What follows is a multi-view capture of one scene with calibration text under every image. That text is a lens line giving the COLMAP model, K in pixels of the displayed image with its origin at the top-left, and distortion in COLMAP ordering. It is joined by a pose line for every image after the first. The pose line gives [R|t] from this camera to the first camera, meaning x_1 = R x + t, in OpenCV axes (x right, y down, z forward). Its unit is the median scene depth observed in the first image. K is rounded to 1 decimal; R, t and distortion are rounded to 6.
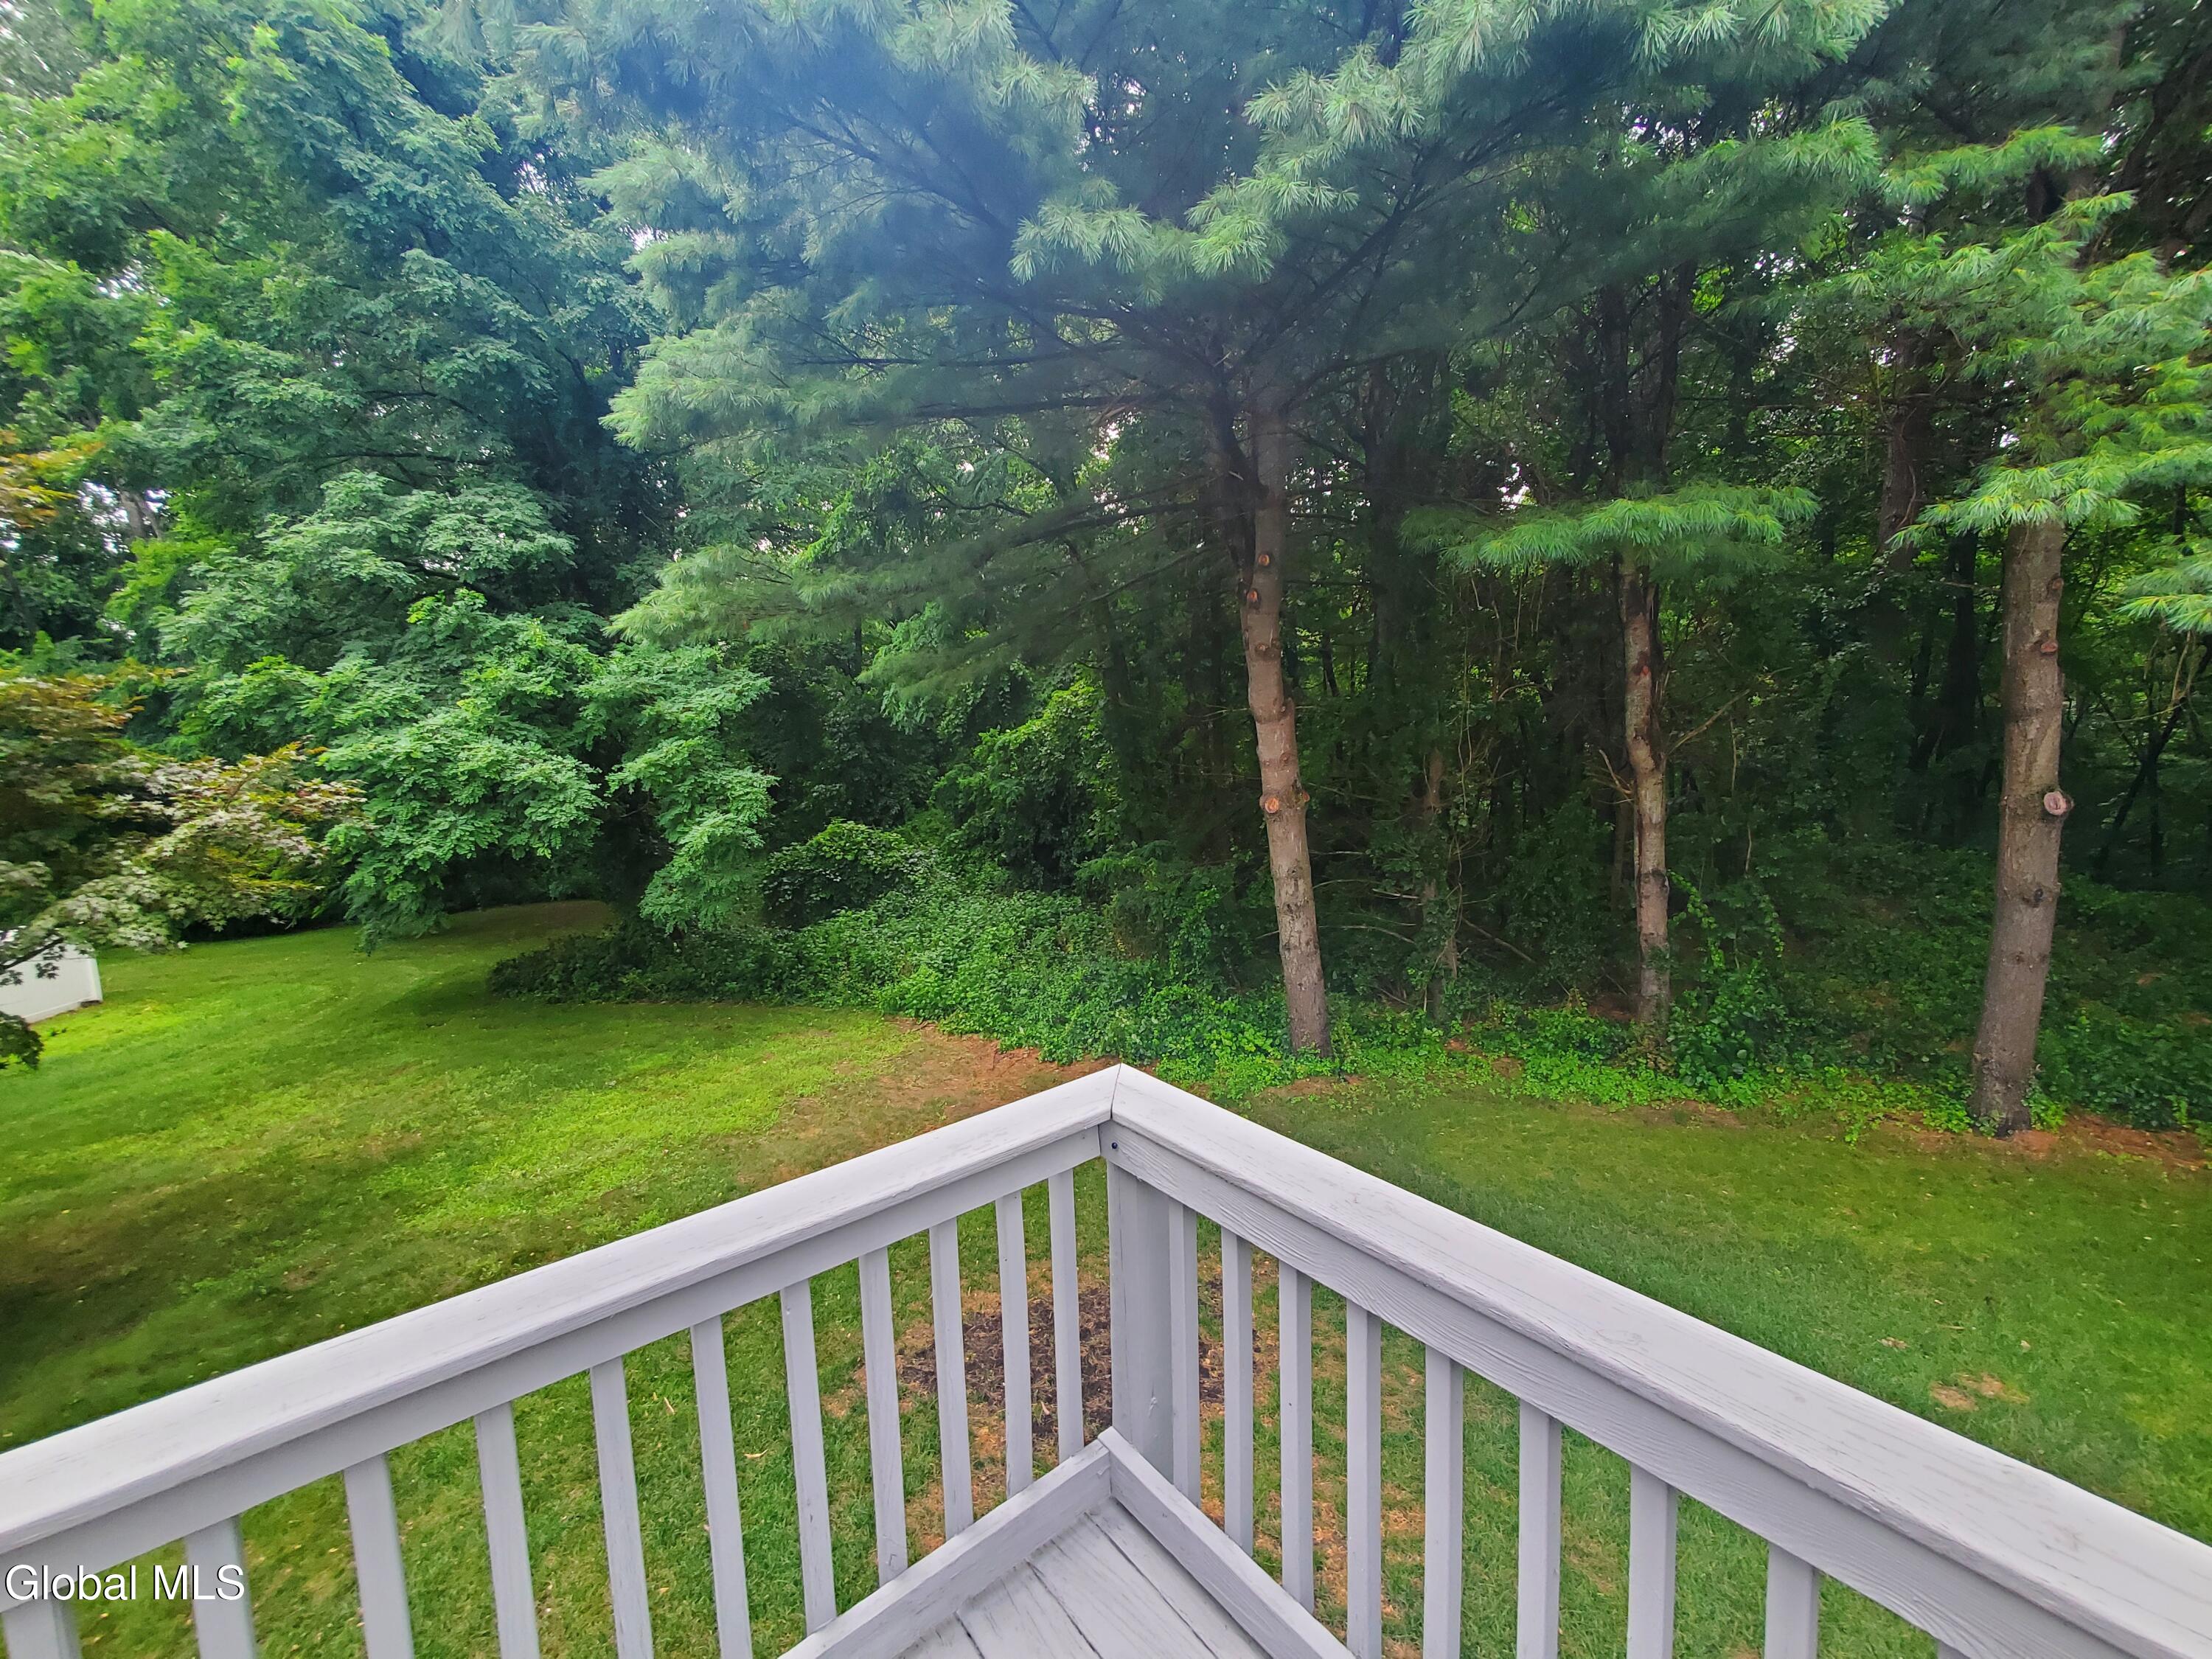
lens RADIAL K [[881.1, 0, 1119.4], [0, 881.1, 823.7], [0, 0, 1]] dist [0.010359, 0.000089]
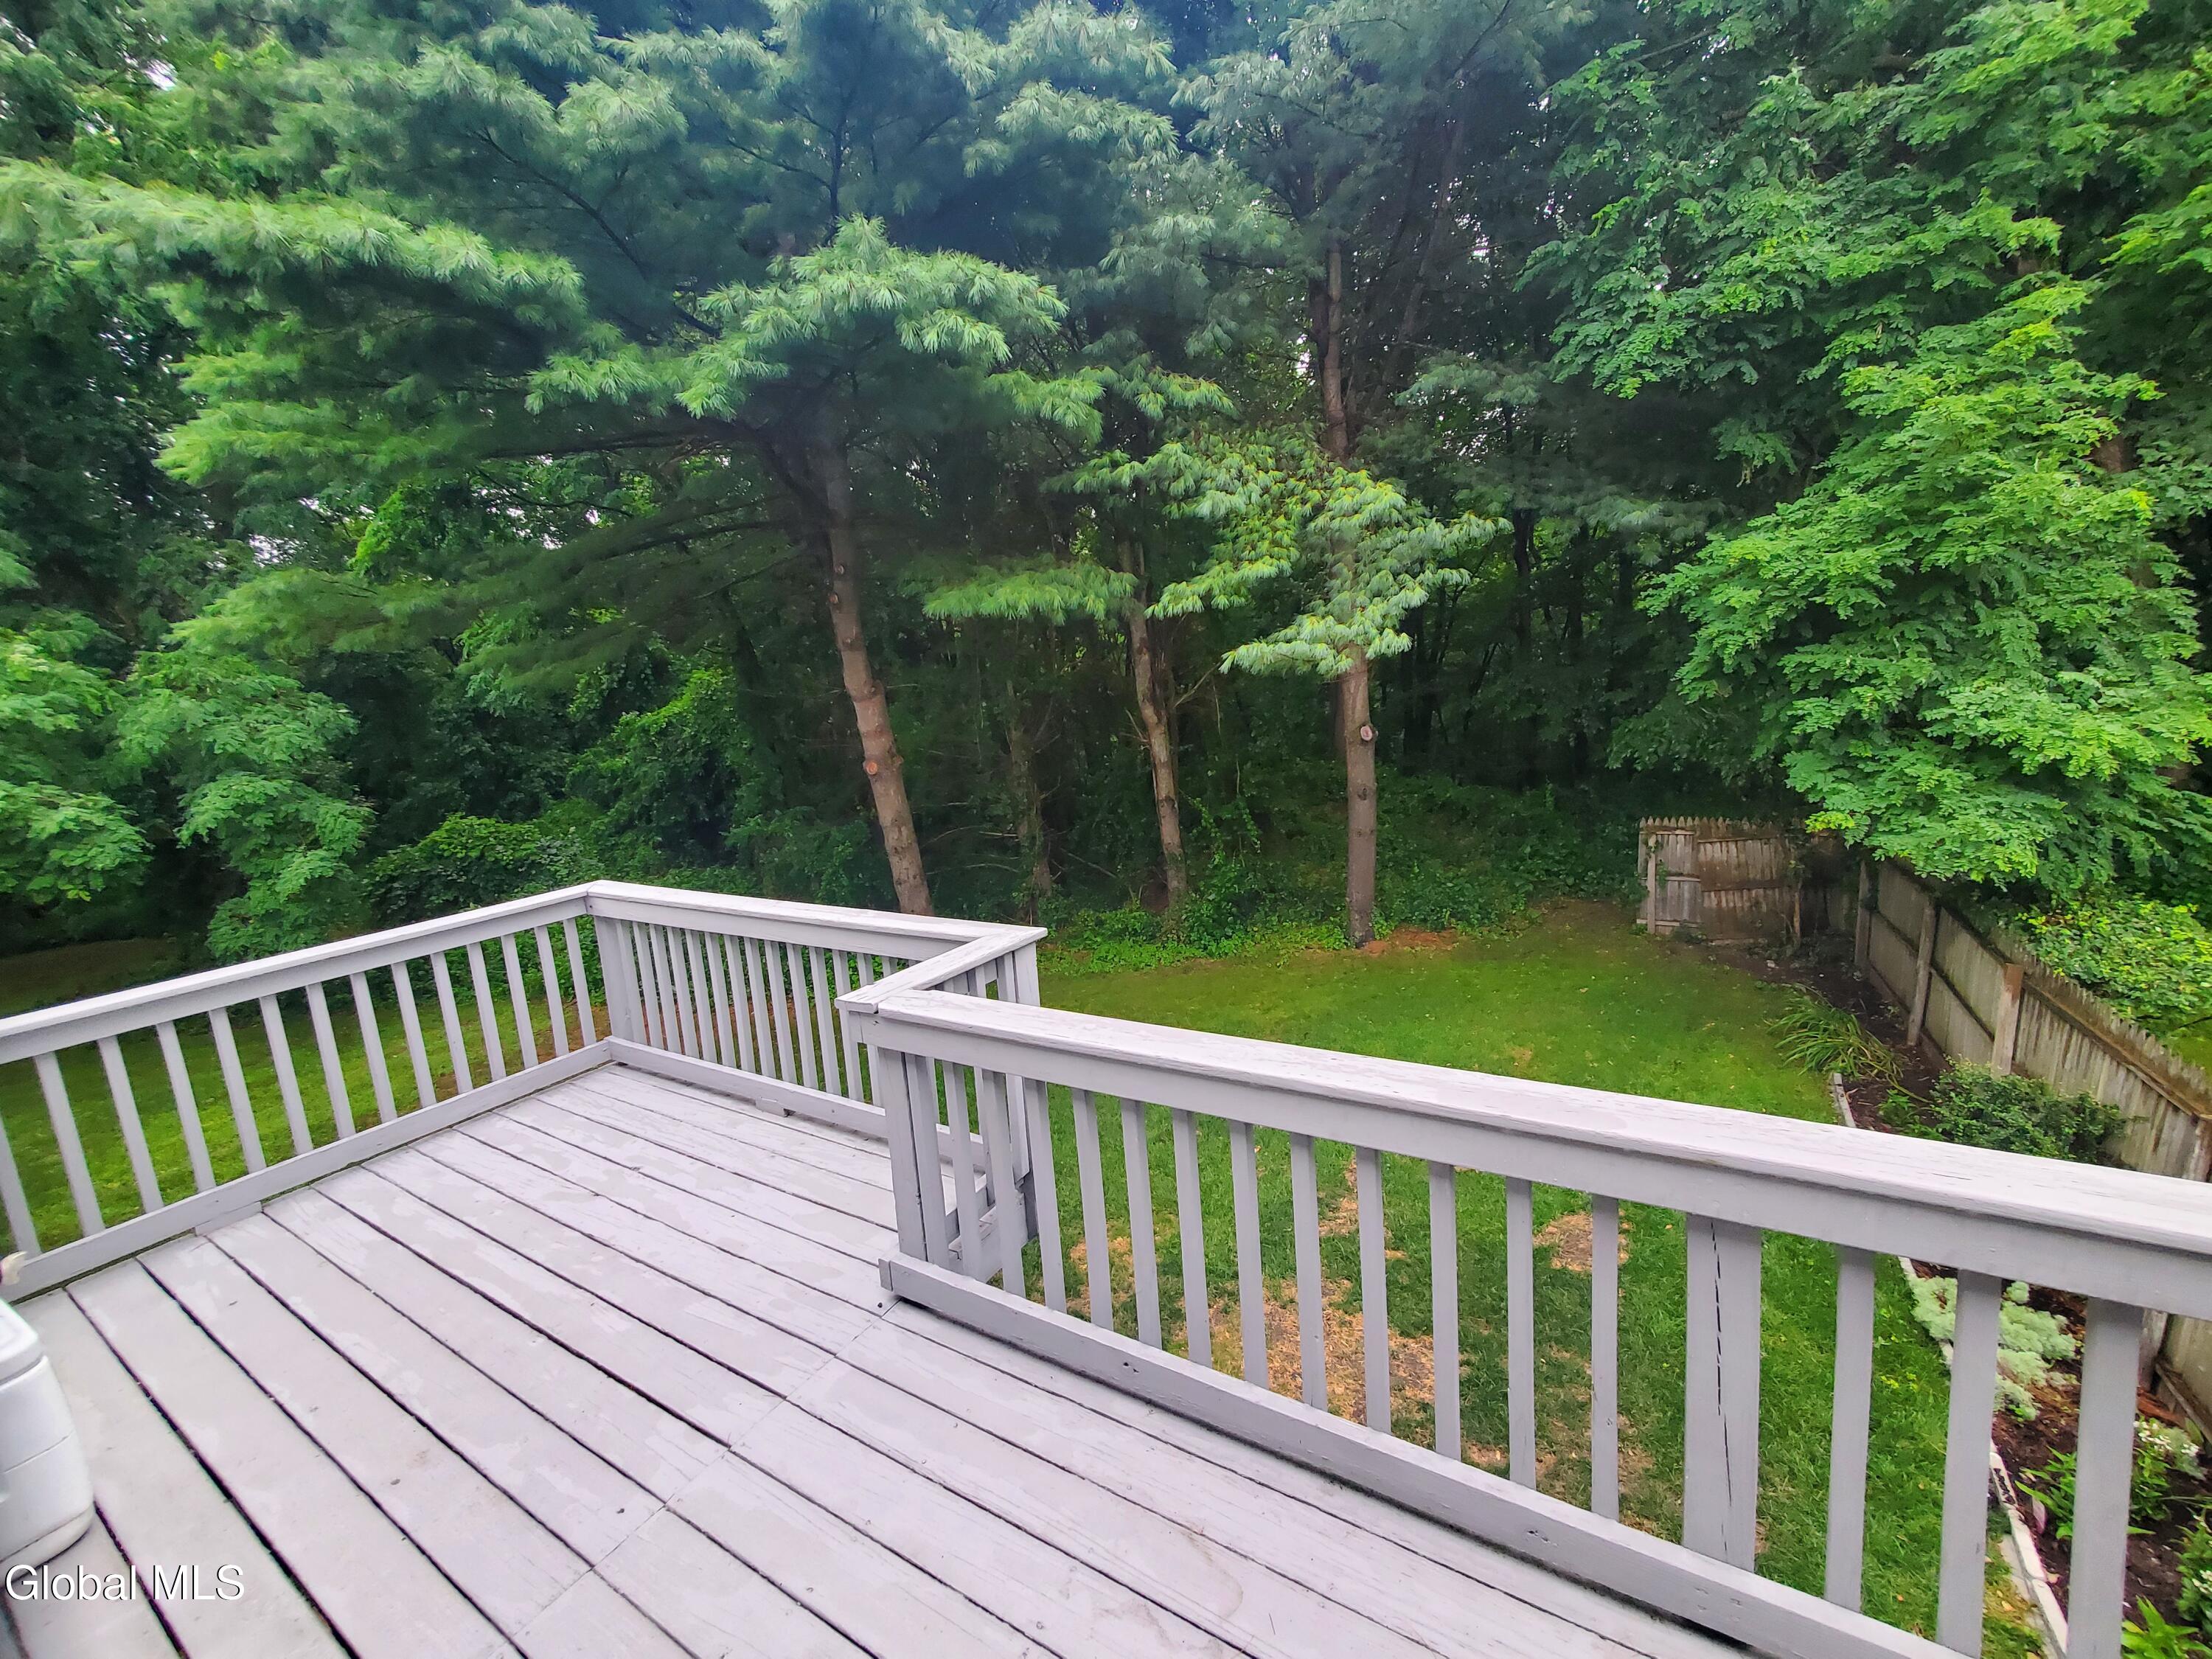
lens RADIAL K [[882.2, 0, 1125.7], [0, 882.2, 821.7], [0, 0, 1]] dist [0.002878, -0.000099]
pose [[0.940507, -0.086020, 0.328704, 0.090322], [0.074722, 0.996102, 0.046876, 0.021523], [-0.331455, -0.019526, 0.943269, -0.265880]]
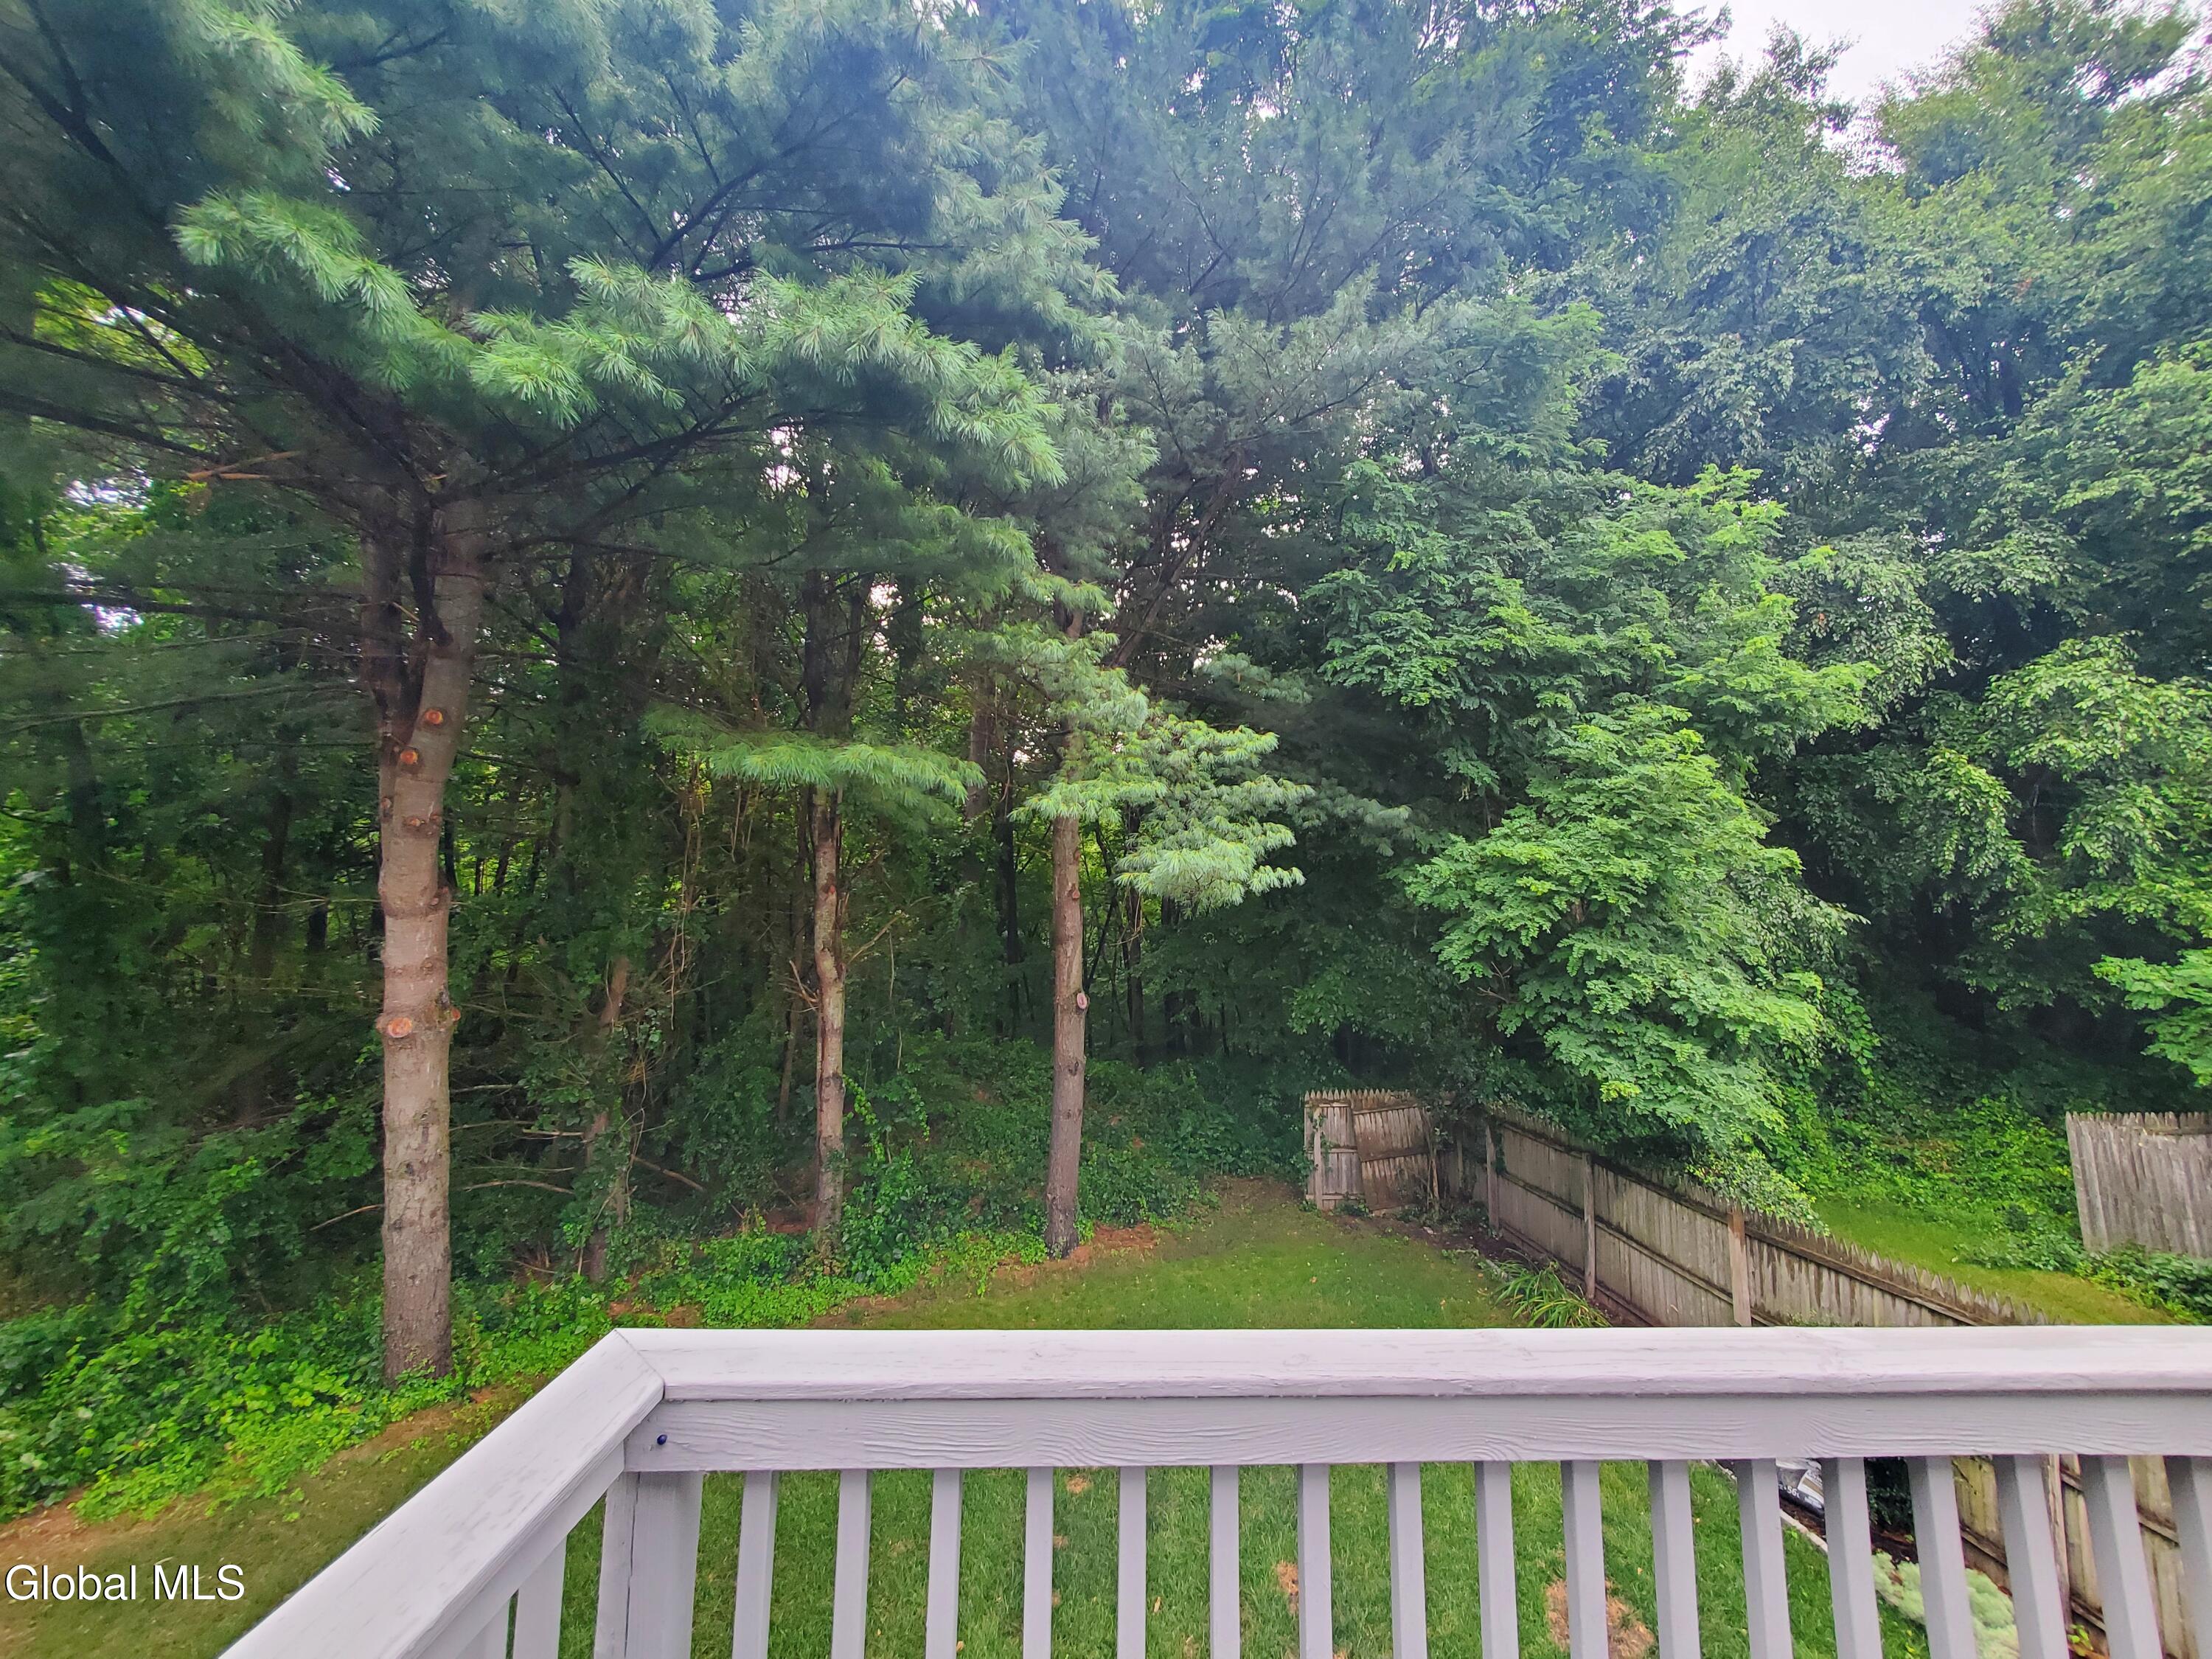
lens RADIAL K [[882.2, 0, 1125.7], [0, 882.2, 821.7], [0, 0, 1]] dist [0.002878, -0.000099]
pose [[0.607826, 0.139295, 0.781757, -0.062724], [0.058892, 0.973875, -0.219317, 0.009916], [-0.791883, 0.179345, 0.583743, 0.032966]]
